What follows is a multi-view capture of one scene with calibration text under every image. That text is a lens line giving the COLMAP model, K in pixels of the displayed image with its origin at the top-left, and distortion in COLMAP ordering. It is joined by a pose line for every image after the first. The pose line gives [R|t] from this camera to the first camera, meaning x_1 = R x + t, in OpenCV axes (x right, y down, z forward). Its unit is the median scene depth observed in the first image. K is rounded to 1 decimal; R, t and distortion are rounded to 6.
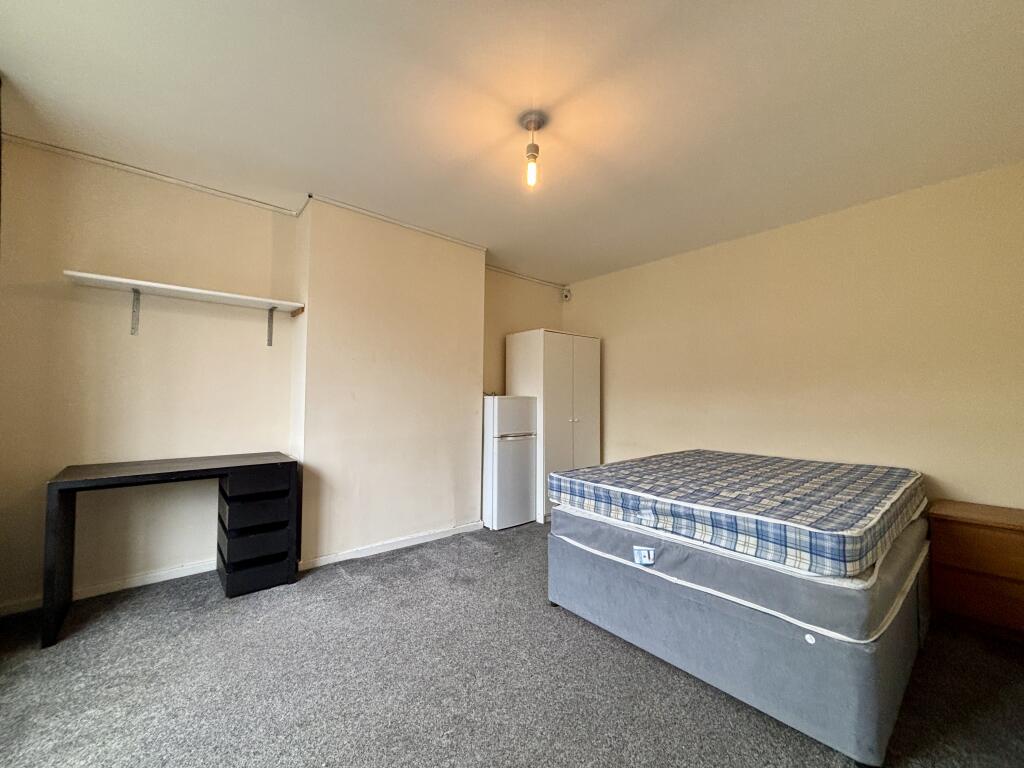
lens RADIAL K [[414.9, 0, 506.7], [0, 414.9, 383.1], [0, 0, 1]] dist [0.001115, 0.000120]
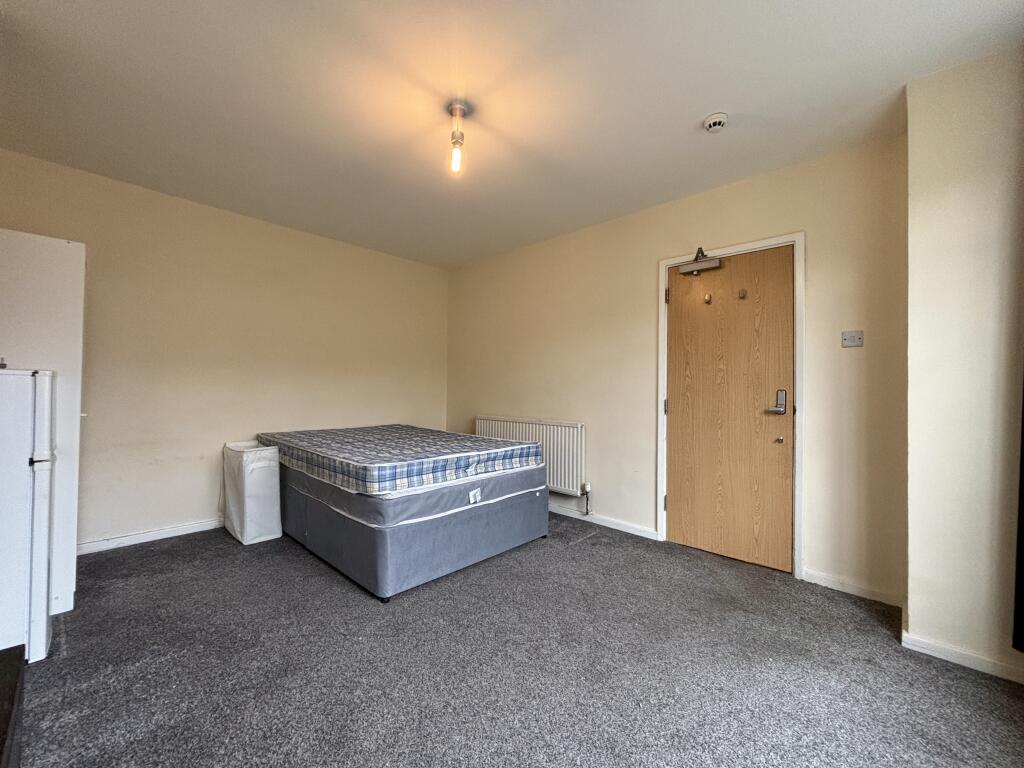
lens RADIAL K [[414.9, 0, 506.7], [0, 414.9, 383.1], [0, 0, 1]] dist [0.001115, 0.000120]
pose [[-0.104367, -0.004385, 0.994529, -0.964543], [-0.051764, 0.998659, -0.001029, 0.030966], [-0.993191, -0.051588, -0.104454, 0.966889]]
